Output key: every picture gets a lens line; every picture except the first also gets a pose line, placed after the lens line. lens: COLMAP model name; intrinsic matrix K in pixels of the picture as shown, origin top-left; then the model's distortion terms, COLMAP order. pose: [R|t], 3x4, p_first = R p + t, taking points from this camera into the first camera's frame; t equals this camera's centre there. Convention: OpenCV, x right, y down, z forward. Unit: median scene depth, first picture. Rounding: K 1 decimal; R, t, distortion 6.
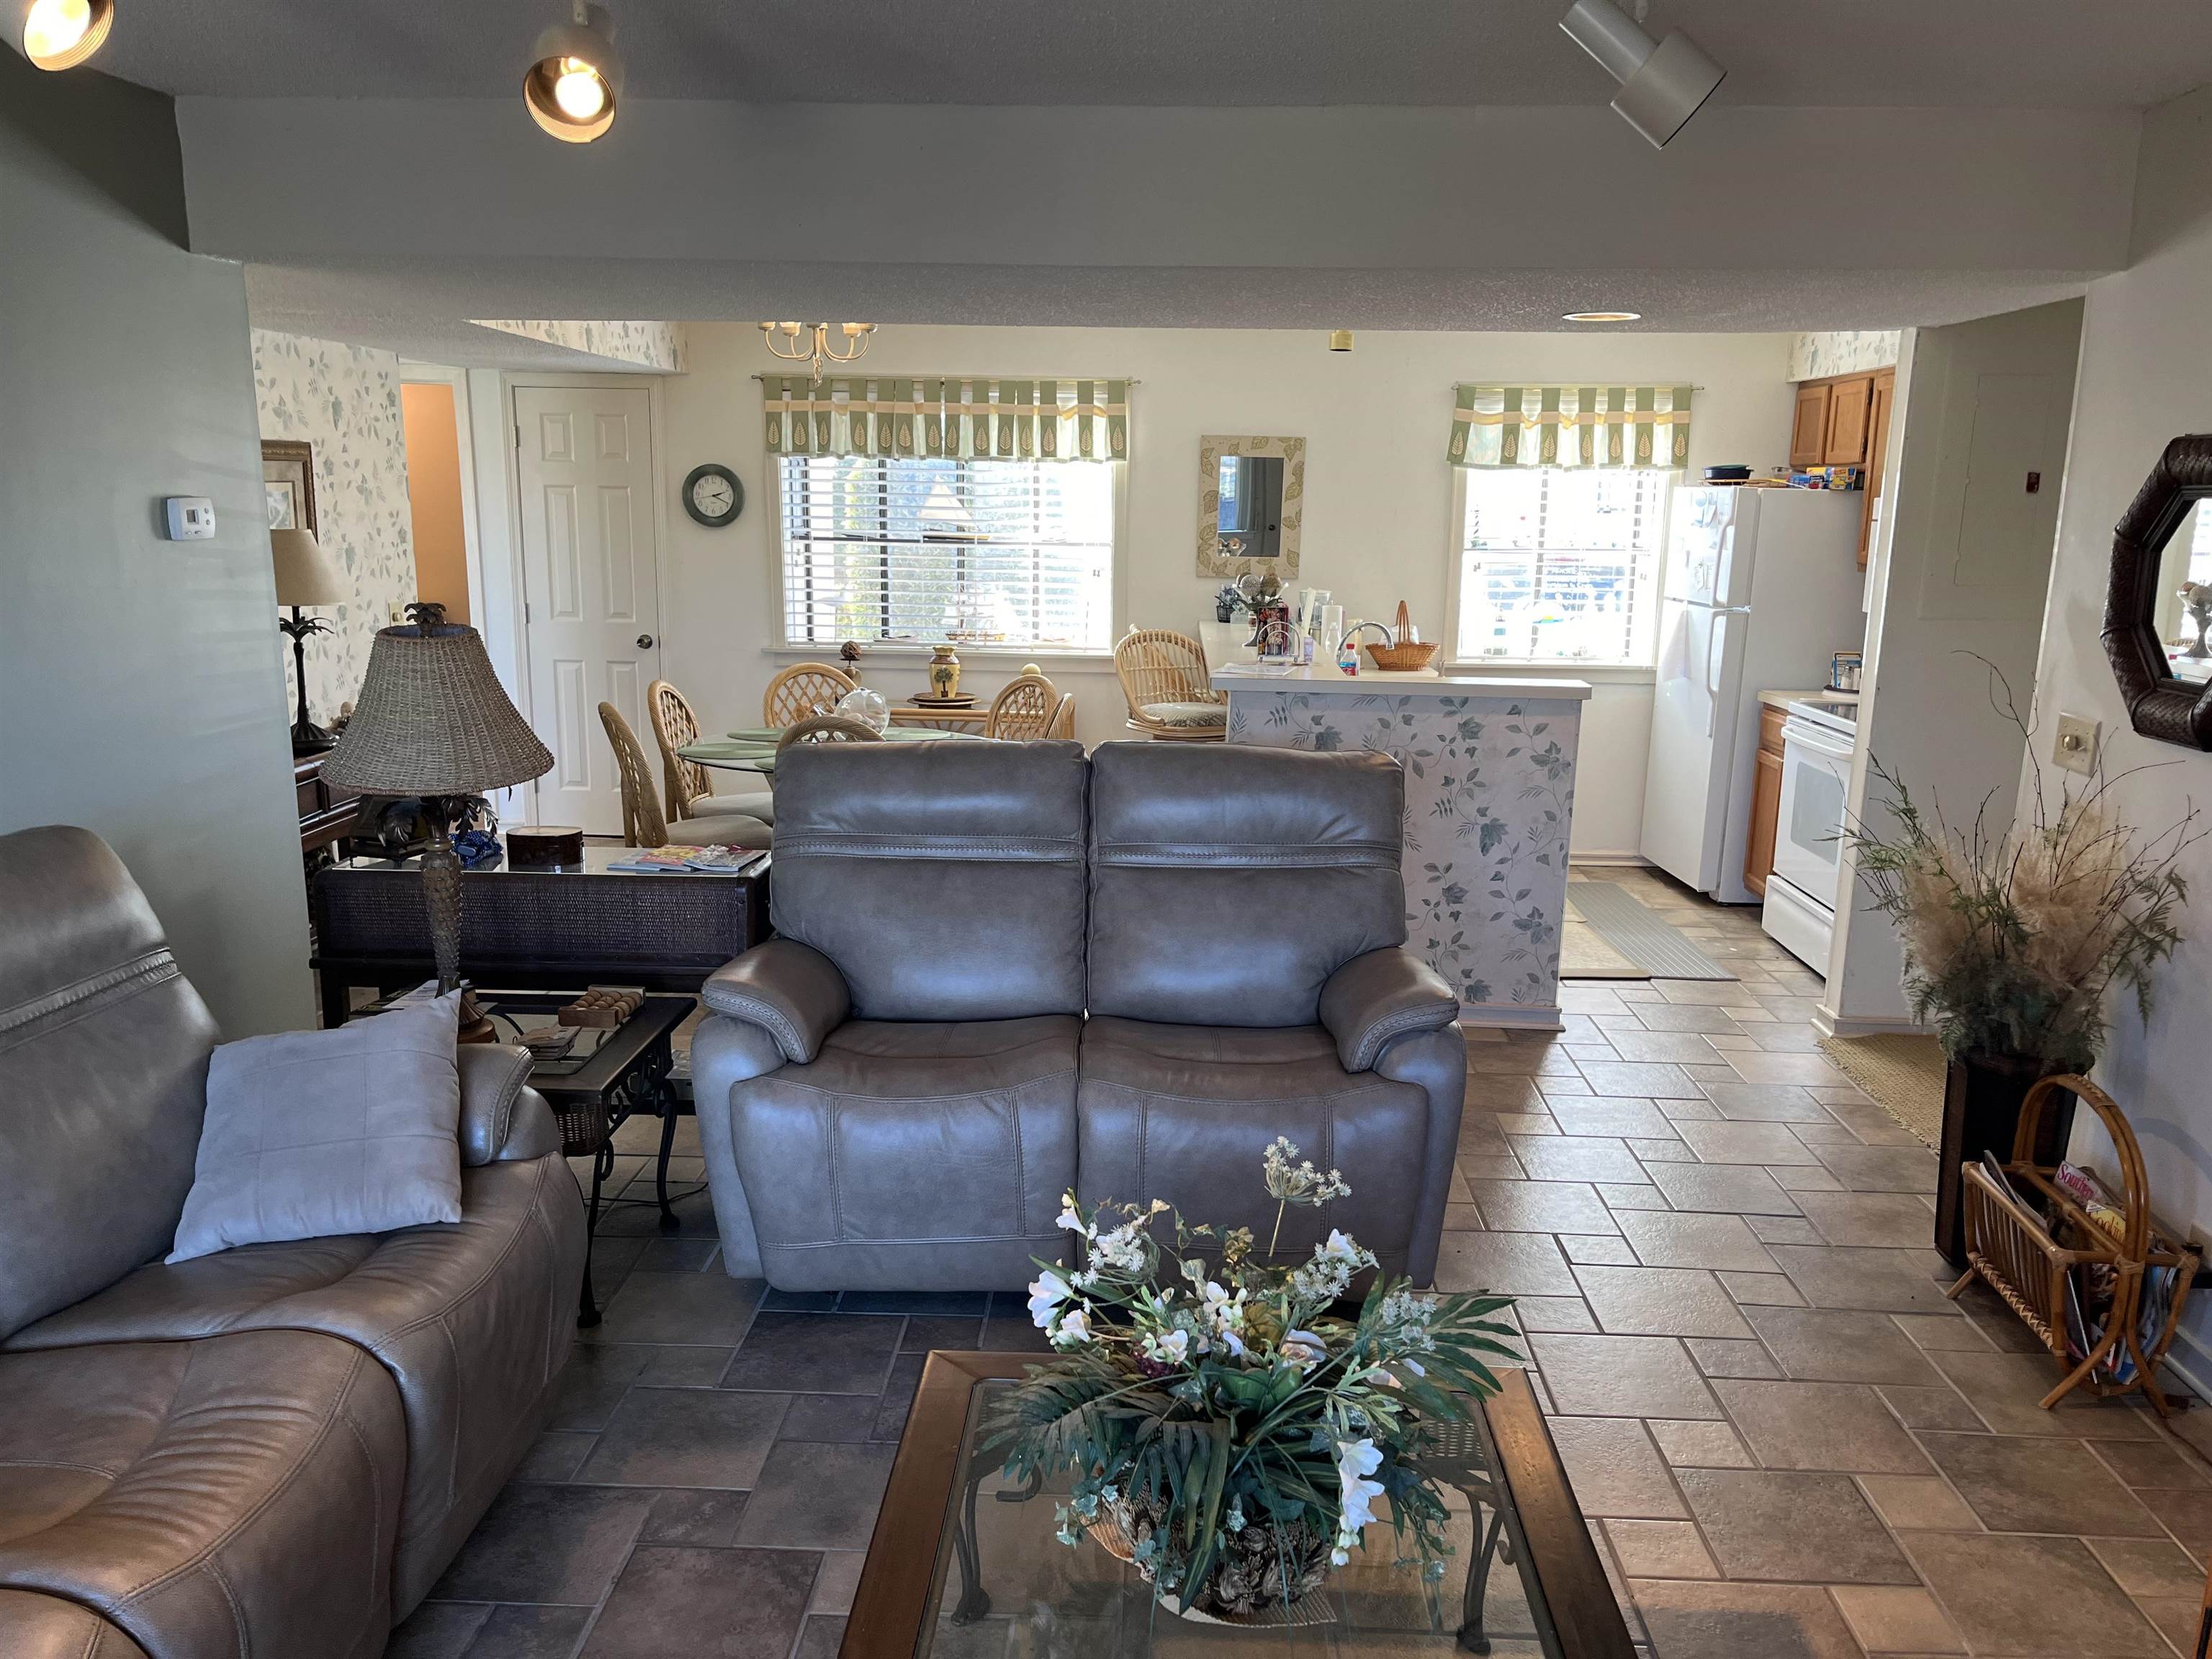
lens RADIAL K [[1667.9, 0, 1106.0], [0, 1667.9, 829.5], [0, 0, 1]] dist [0.048047, -0.077822]
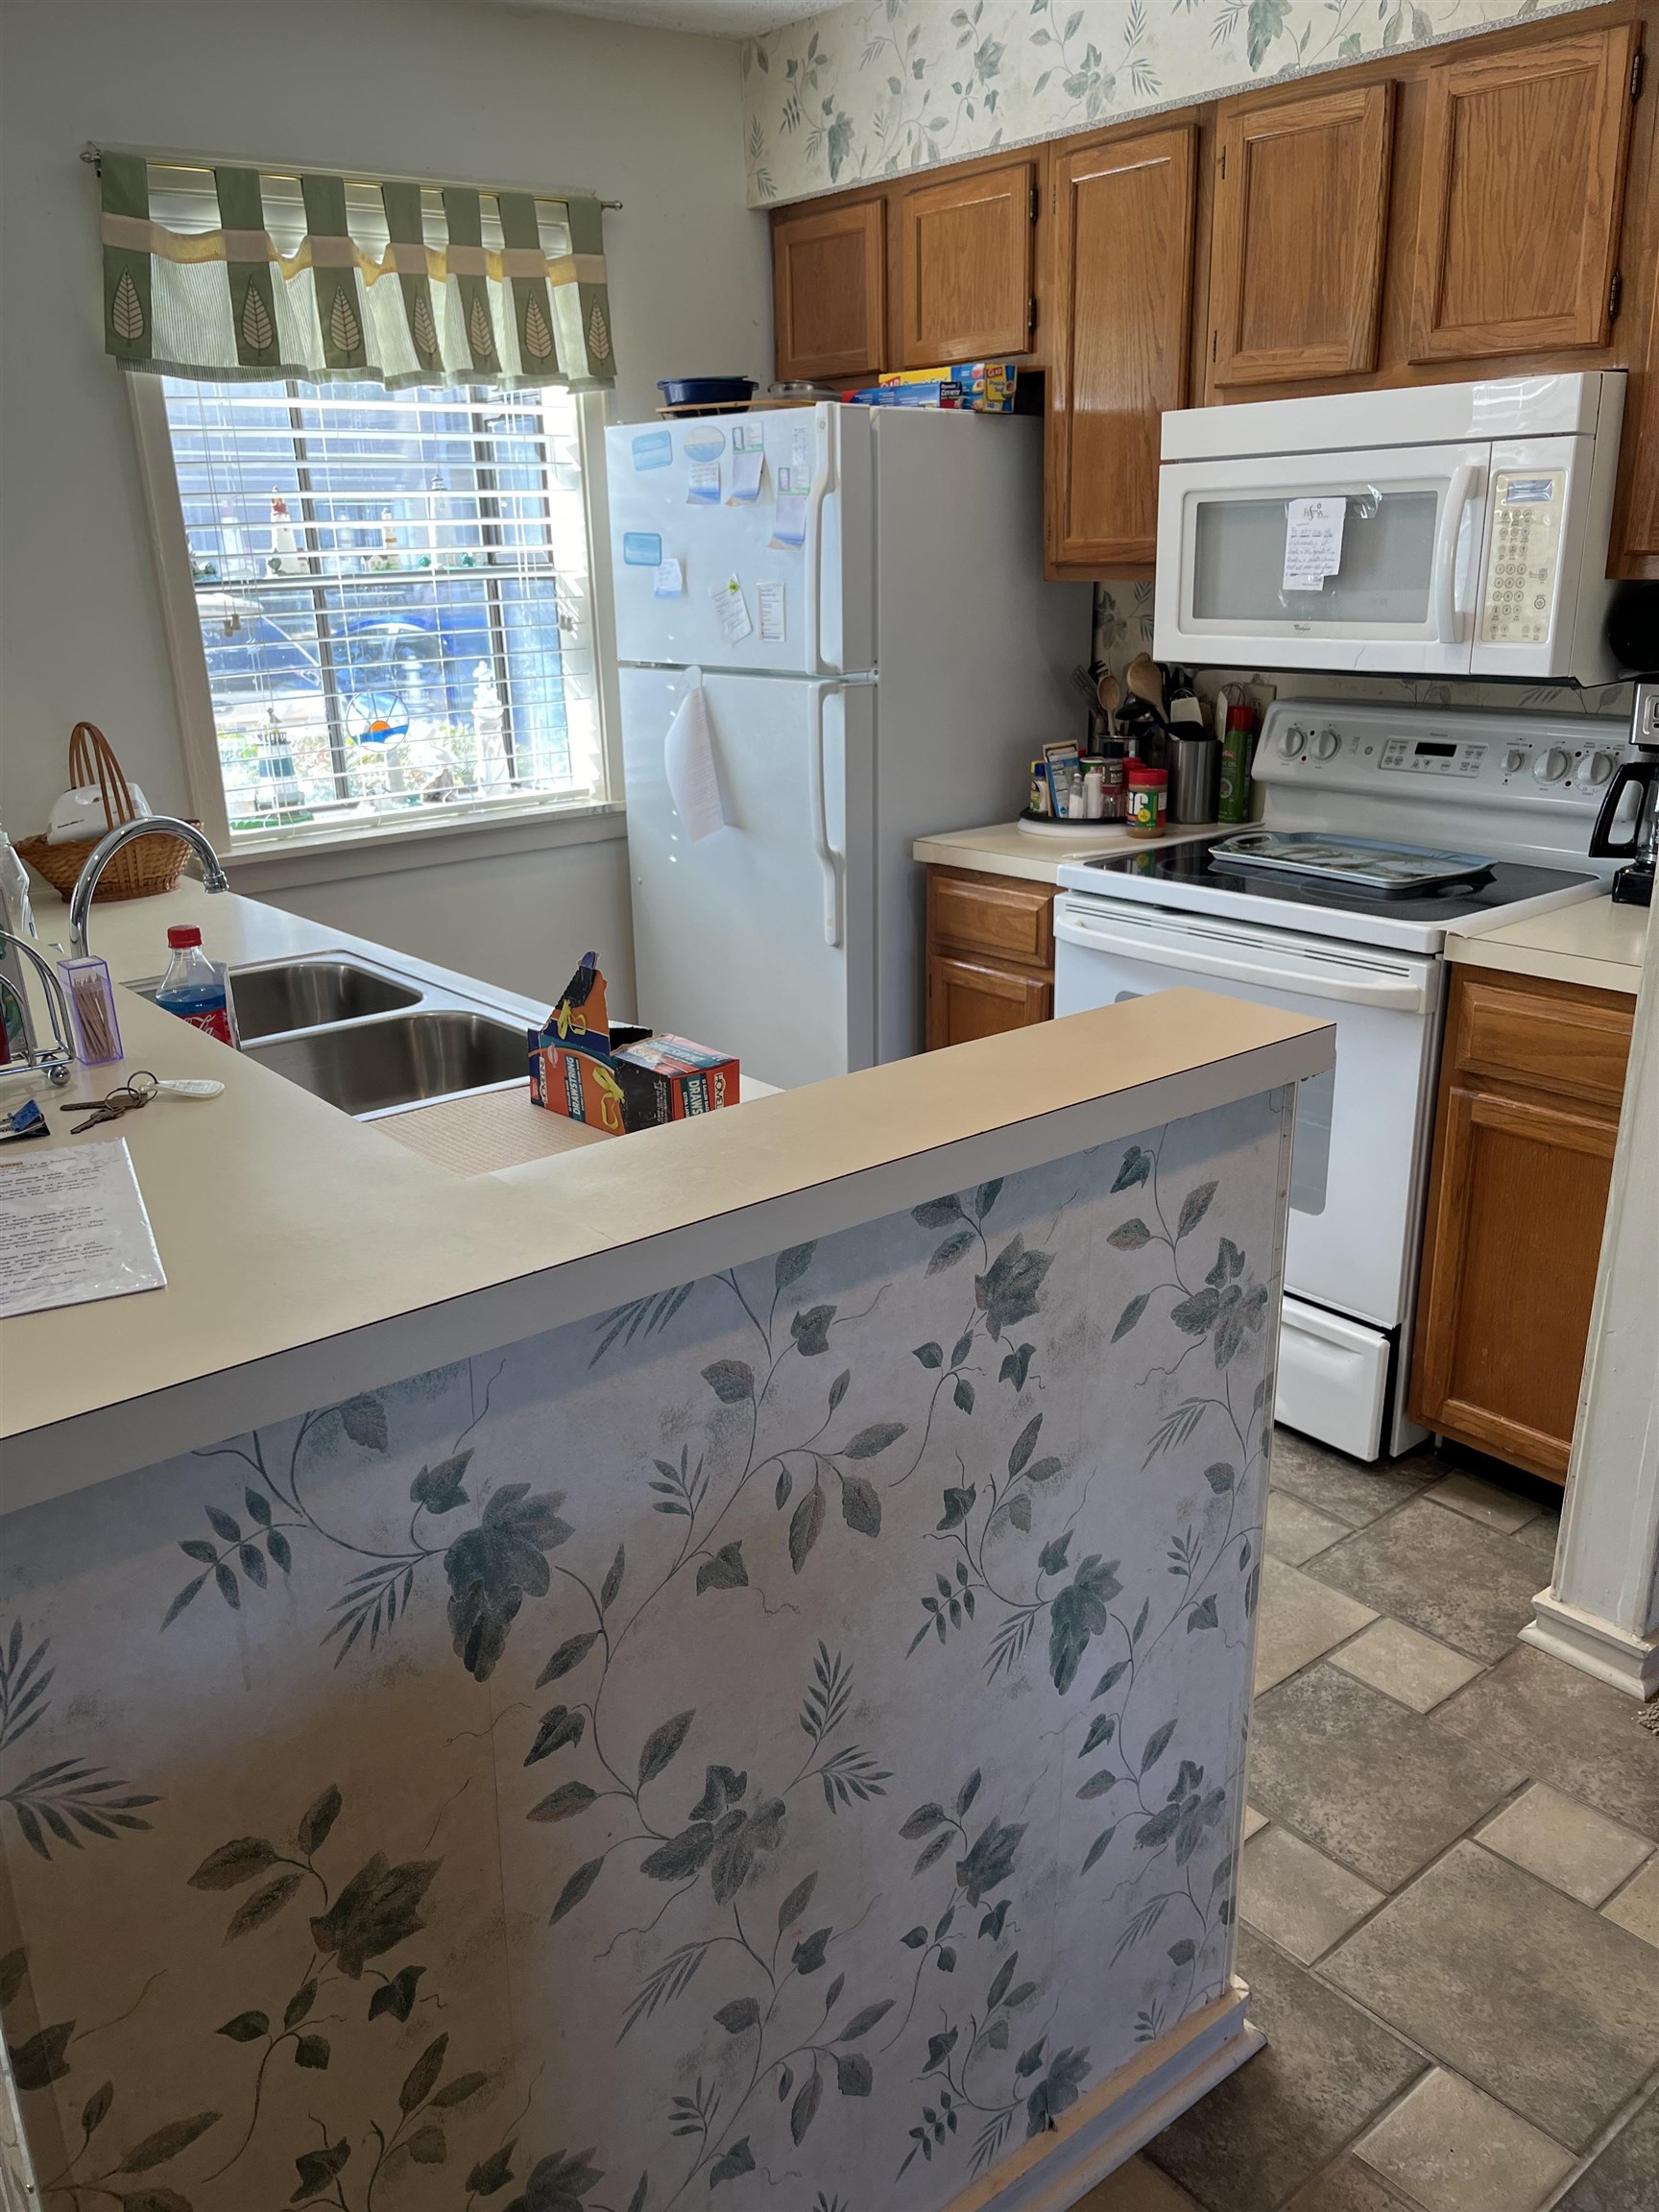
lens RADIAL K [[1698.4, 0, 833.4], [0, 1698.4, 1130.8], [0, 0, 1]] dist [0.058167, -0.077336]
pose [[0.747629, -0.251085, 0.614823, 0.039548], [0.165516, 0.967009, 0.193645, -0.102941], [-0.643161, -0.043012, 0.764522, 0.634972]]
